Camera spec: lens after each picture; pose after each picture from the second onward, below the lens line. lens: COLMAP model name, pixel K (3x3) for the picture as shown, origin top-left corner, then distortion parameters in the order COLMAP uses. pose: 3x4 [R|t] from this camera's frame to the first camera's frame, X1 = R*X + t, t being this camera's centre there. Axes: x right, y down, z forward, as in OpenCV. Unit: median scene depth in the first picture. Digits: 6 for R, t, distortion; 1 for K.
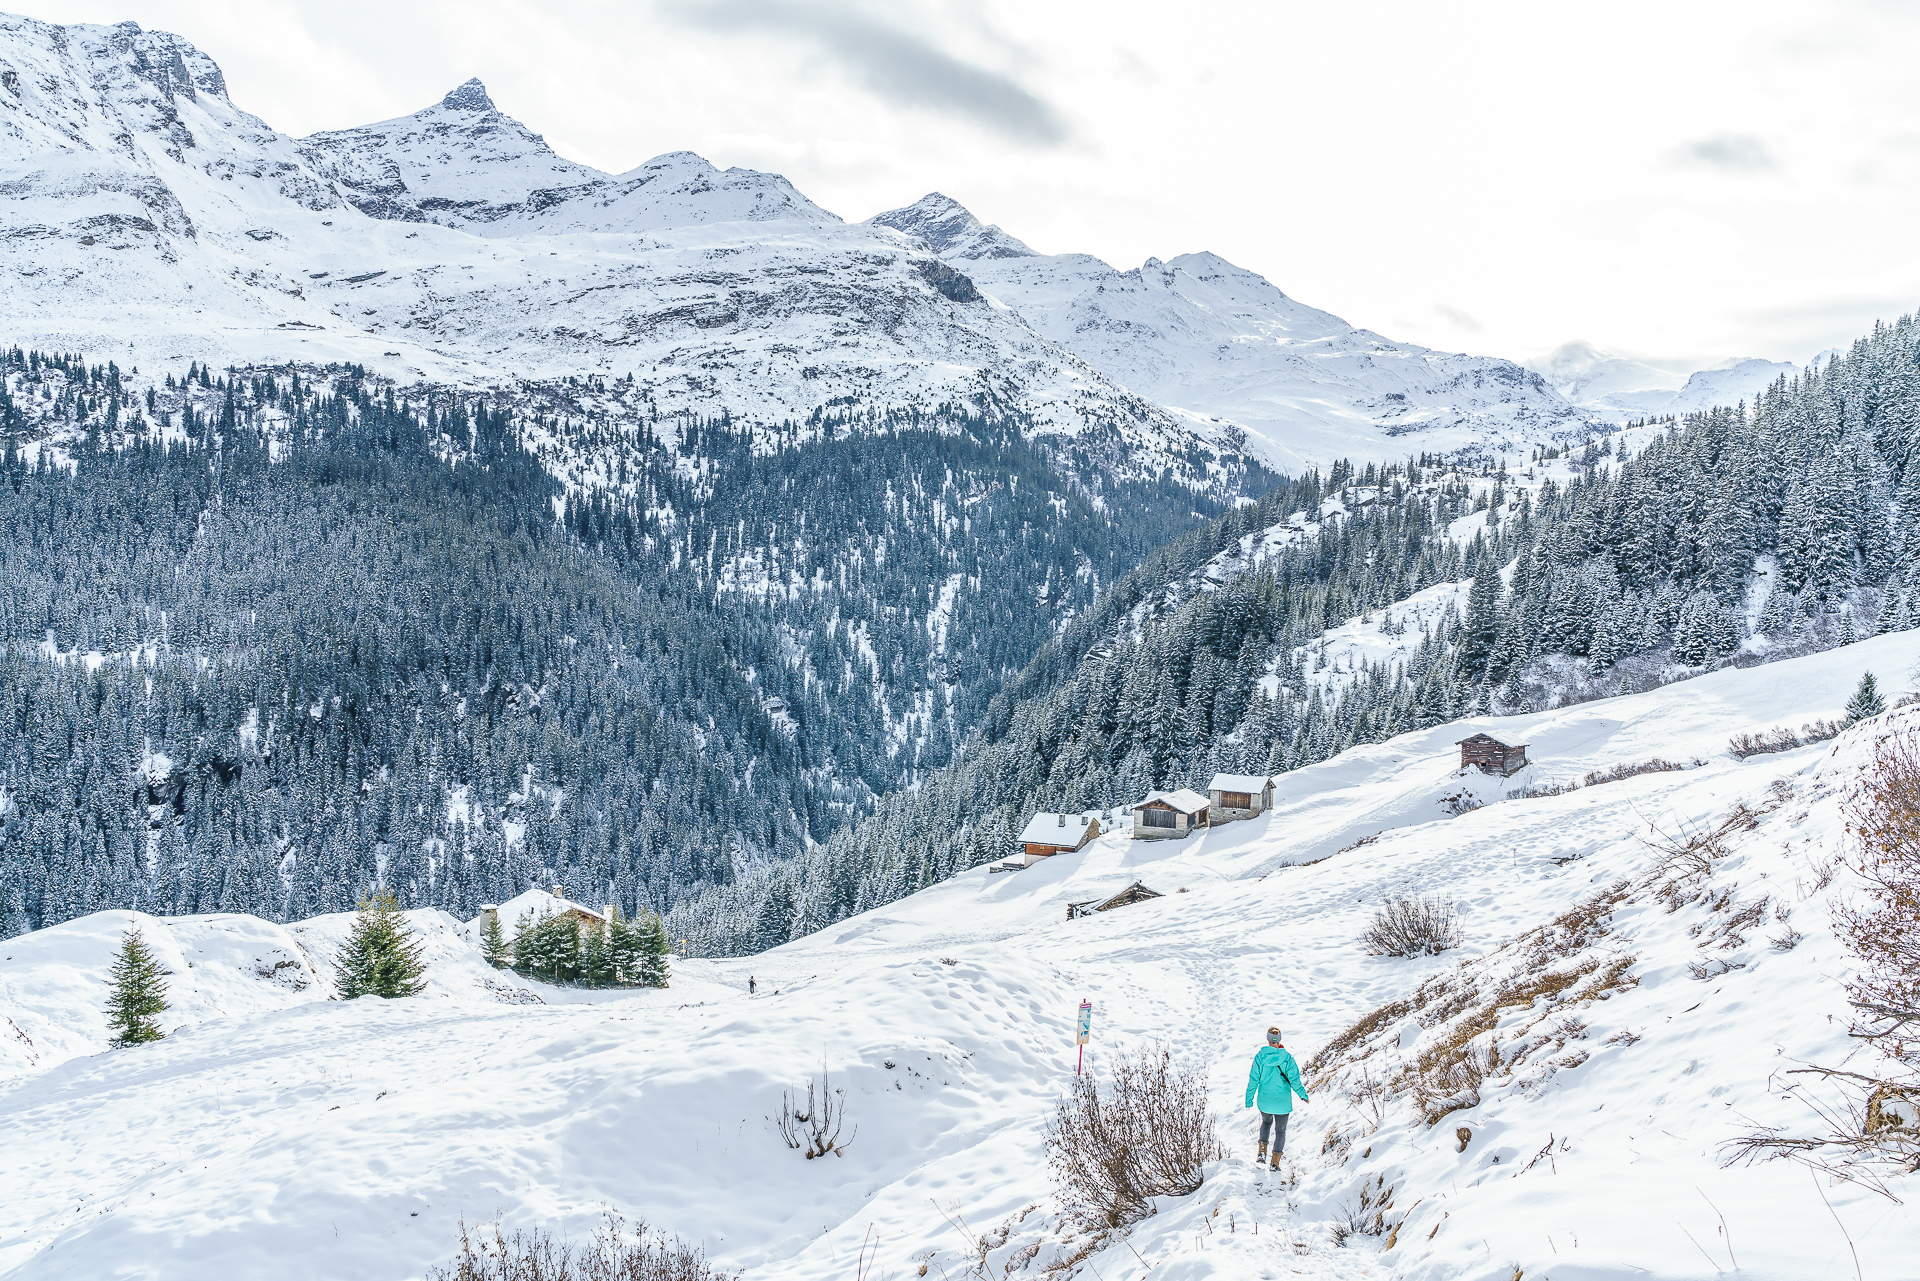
lens RADIAL K [[1813.0, 0, 962.4], [0, 1813.0, 630.6], [0, 0, 1]] dist [-0.024476, 0.033687]
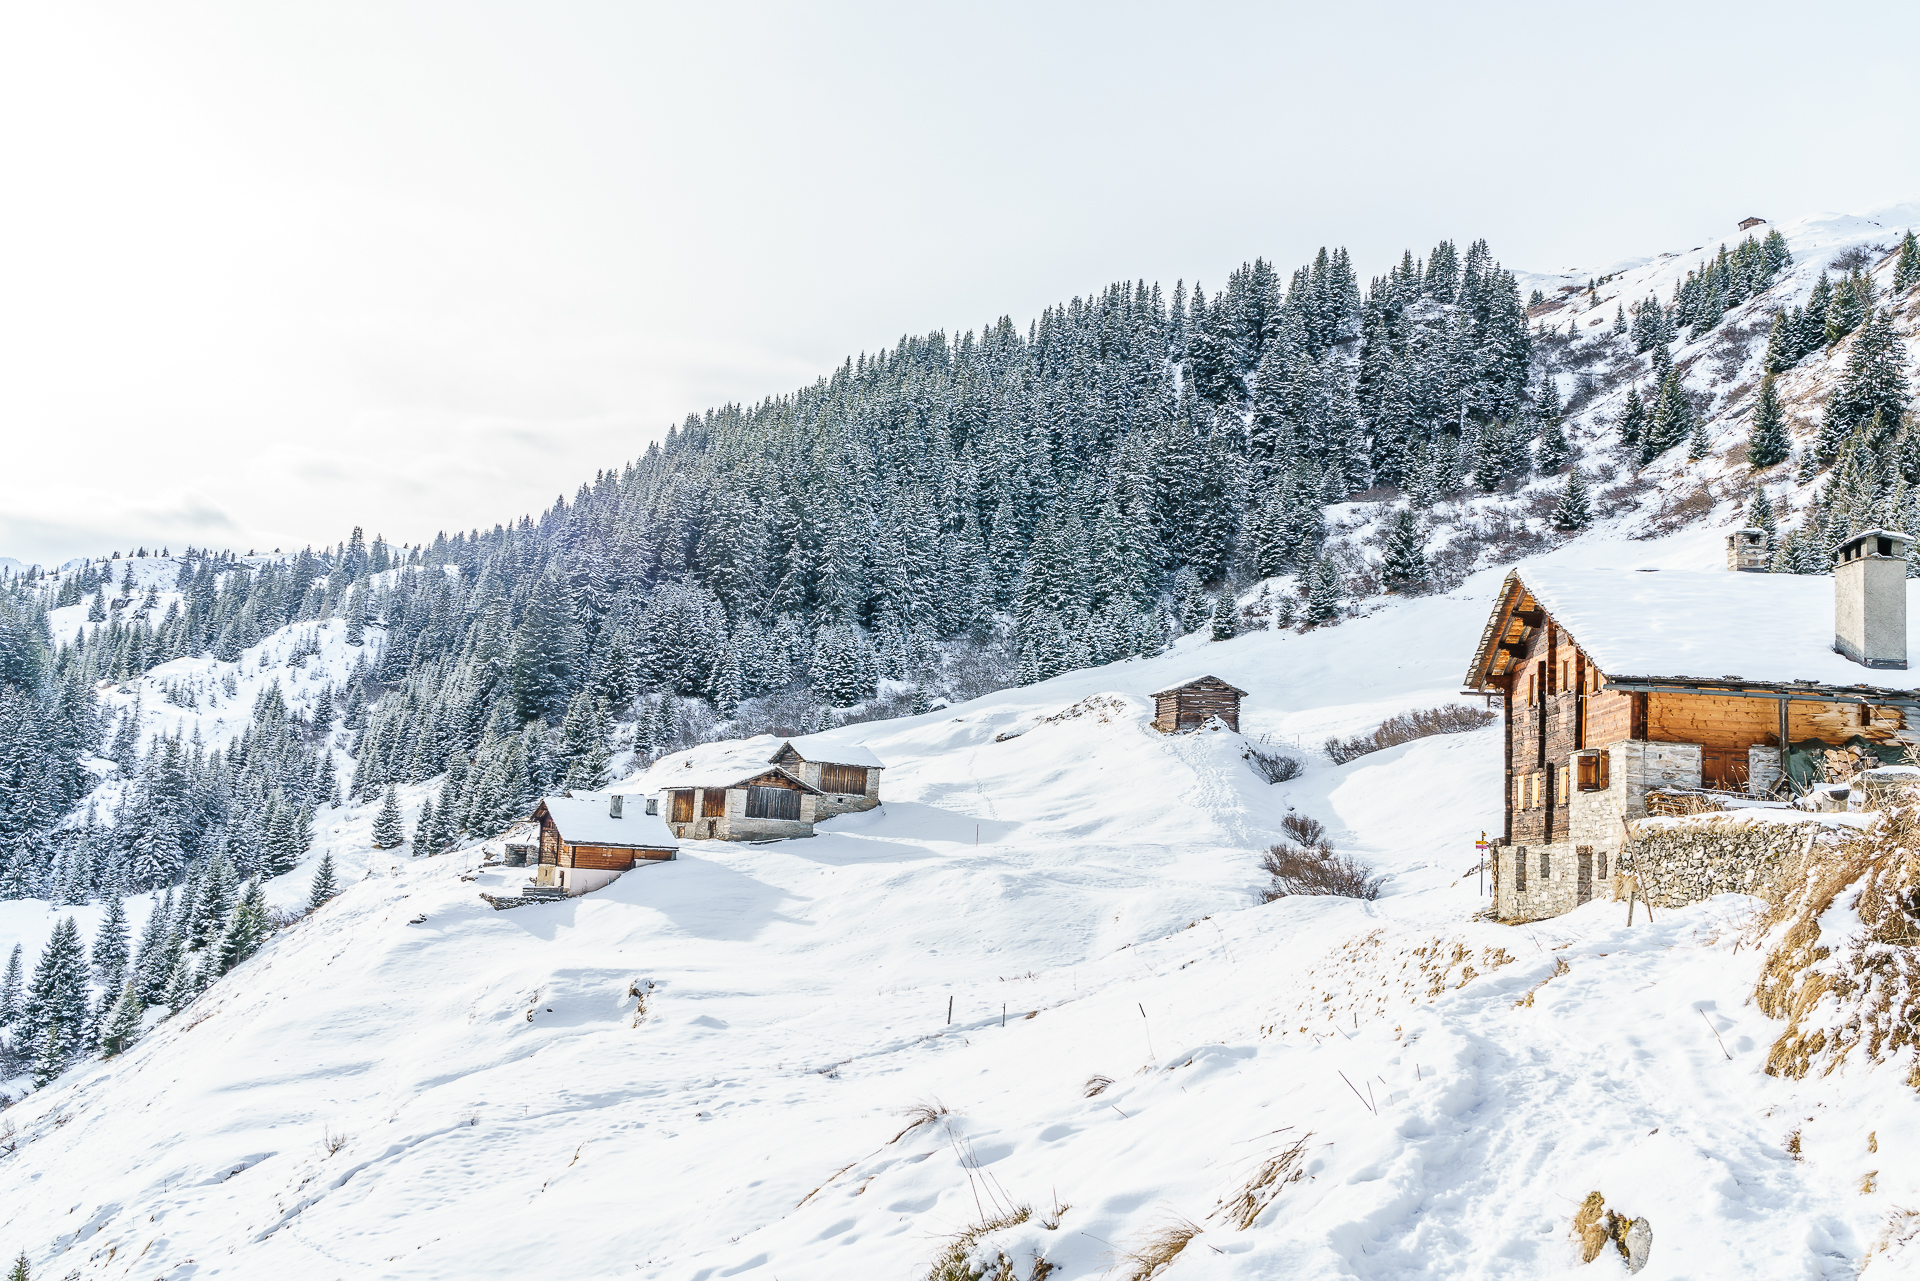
lens RADIAL K [[1813.0, 0, 962.4], [0, 1813.0, 630.6], [0, 0, 1]] dist [-0.024476, 0.033687]
pose [[0.600011, 0.108137, 0.792650, -0.044346], [-0.011021, 0.991845, -0.126970, 0.017249], [-0.799916, 0.067448, 0.596309, 0.086535]]
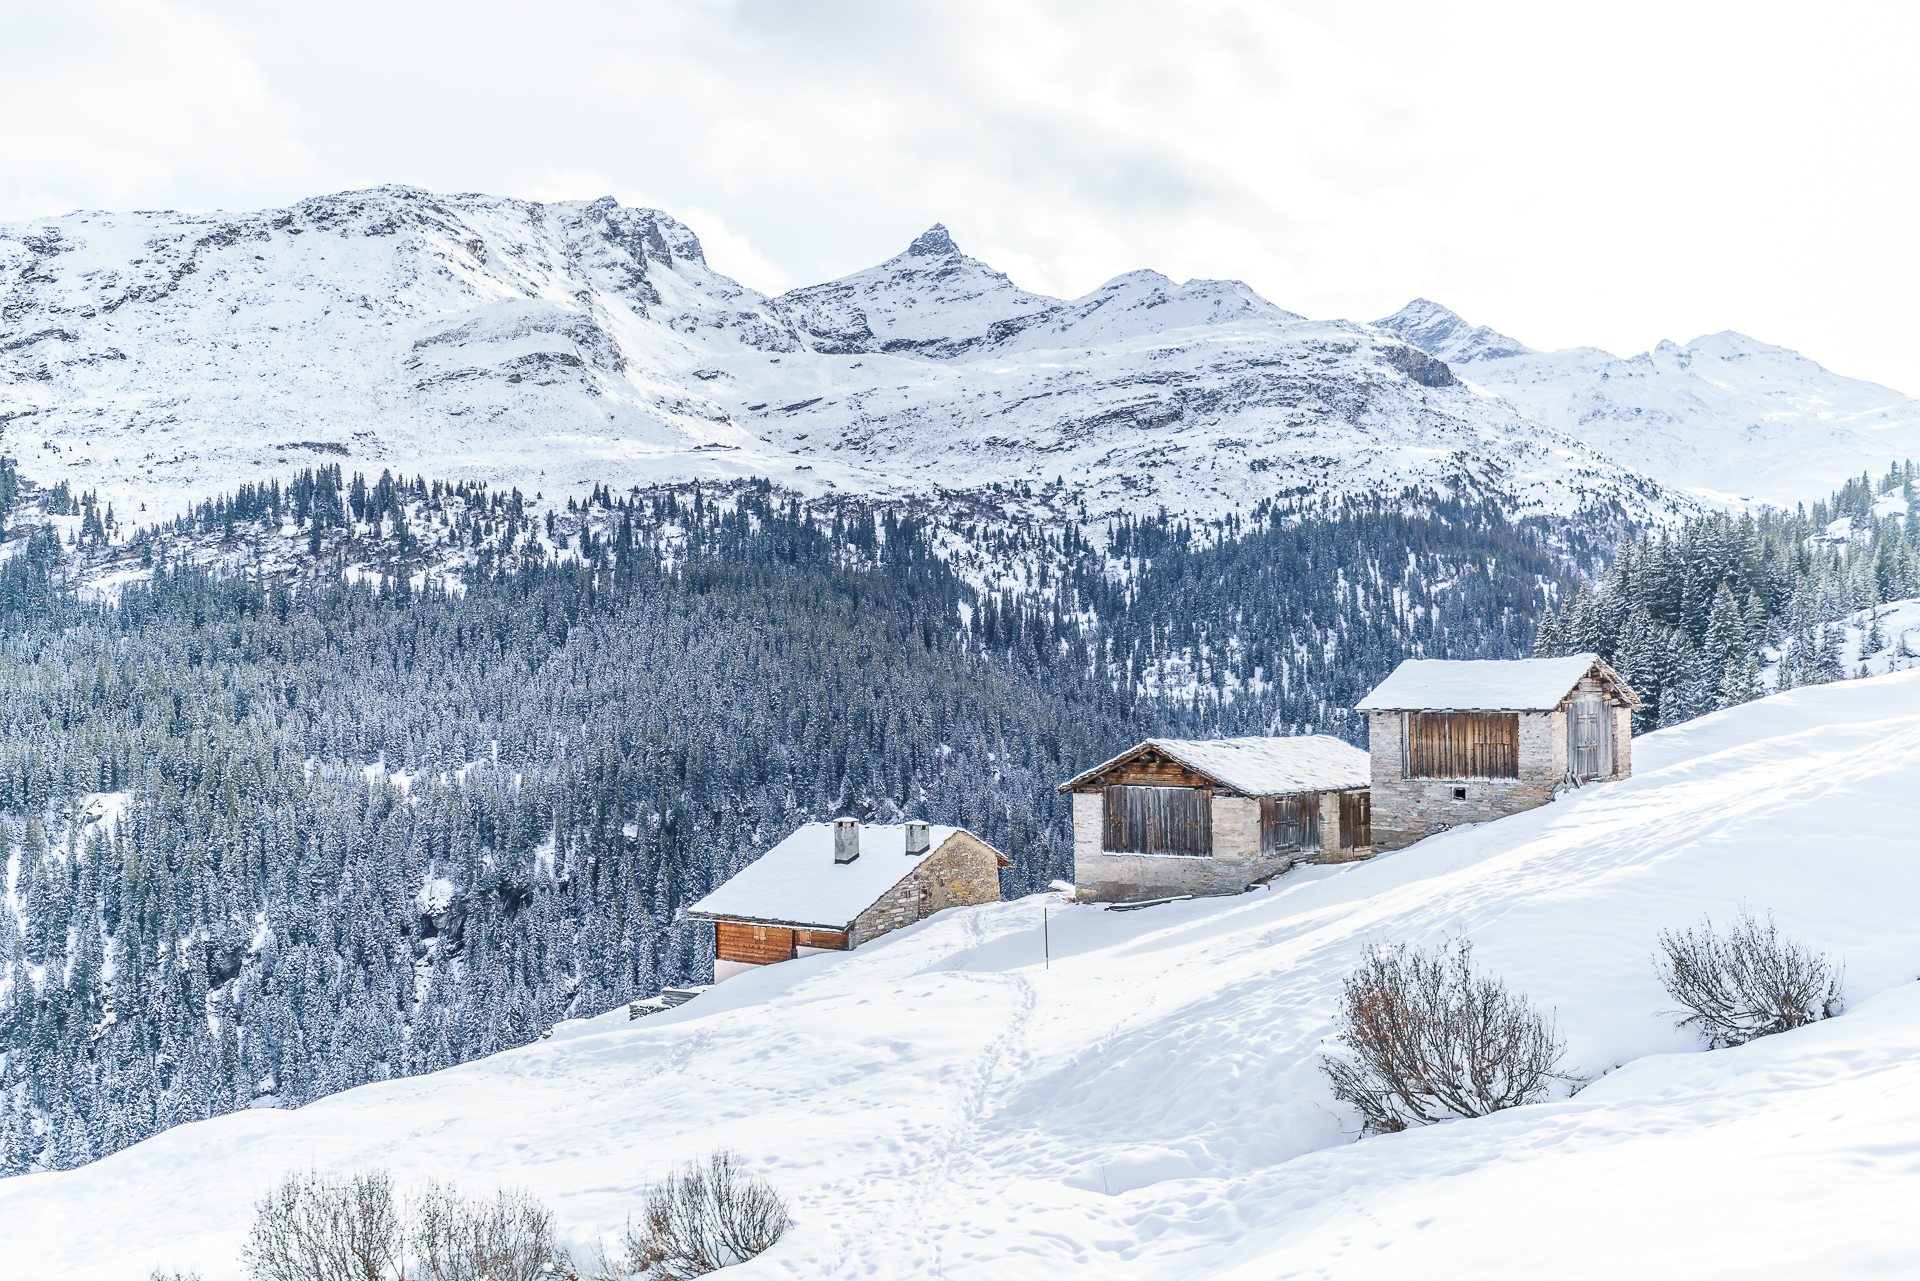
lens RADIAL K [[1813.0, 0, 962.4], [0, 1813.0, 630.6], [0, 0, 1]] dist [-0.024476, 0.033687]
pose [[0.959984, -0.052644, -0.275061, 0.022080], [0.030767, 0.996053, -0.083257, 0.013820], [0.278359, 0.071463, 0.957815, 0.104846]]
